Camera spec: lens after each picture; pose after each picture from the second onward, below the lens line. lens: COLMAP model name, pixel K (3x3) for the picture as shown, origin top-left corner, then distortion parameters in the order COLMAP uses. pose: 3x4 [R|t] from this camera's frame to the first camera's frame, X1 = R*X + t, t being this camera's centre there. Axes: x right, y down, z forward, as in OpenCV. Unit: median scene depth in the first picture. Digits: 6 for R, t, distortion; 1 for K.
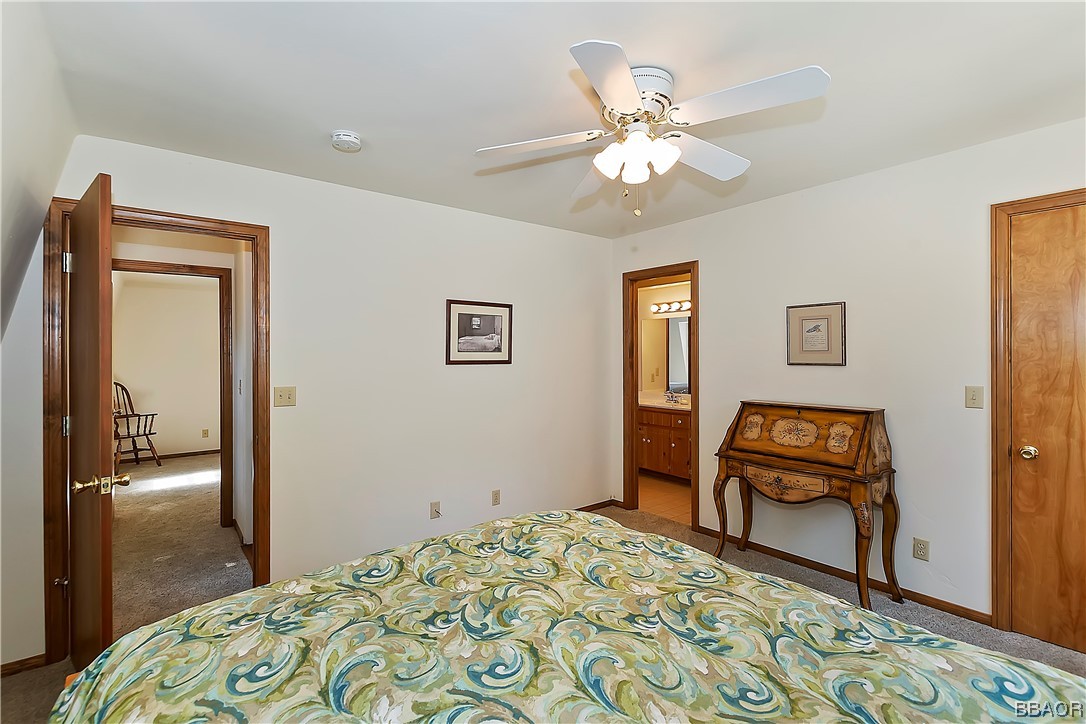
lens RADIAL K [[474.1, 0, 542.6], [0, 474.1, 357.9], [0, 0, 1]] dist [0.014160, -0.006711]
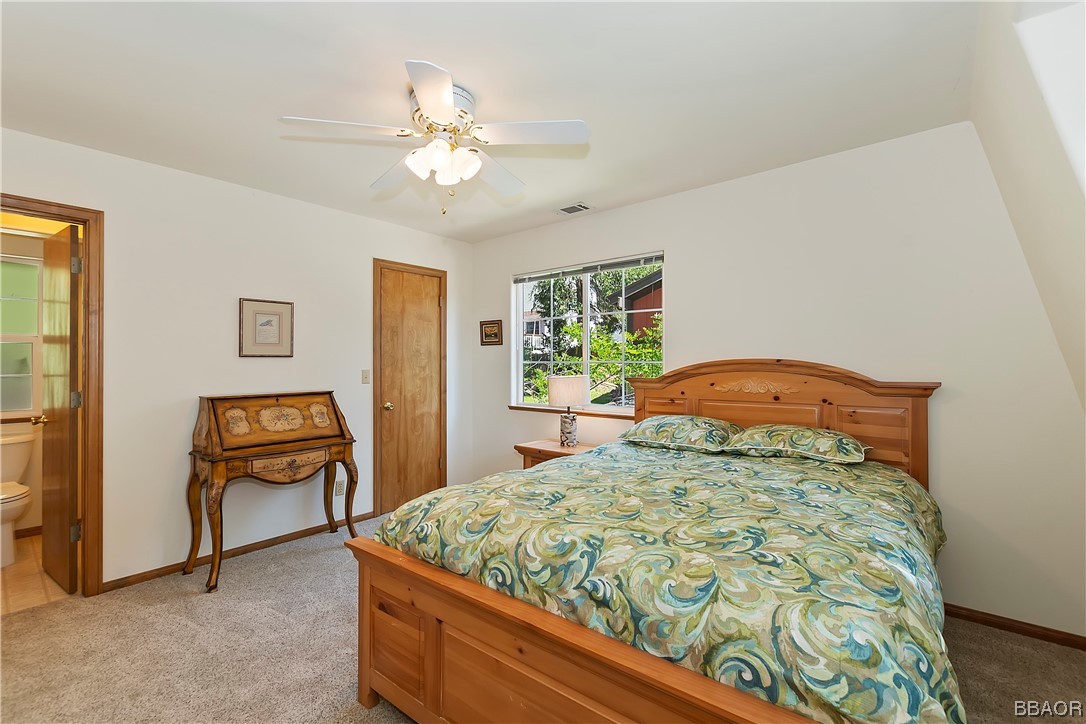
lens RADIAL K [[430.0, 0, 541.8], [0, 430.0, 357.3], [0, 0, 1]] dist [0.000867, 0.000043]
pose [[-0.135499, 0.012077, 0.990704, -0.538993], [0.008676, 0.999902, -0.011002, 0.036276], [-0.990740, 0.007104, -0.135590, 0.578526]]
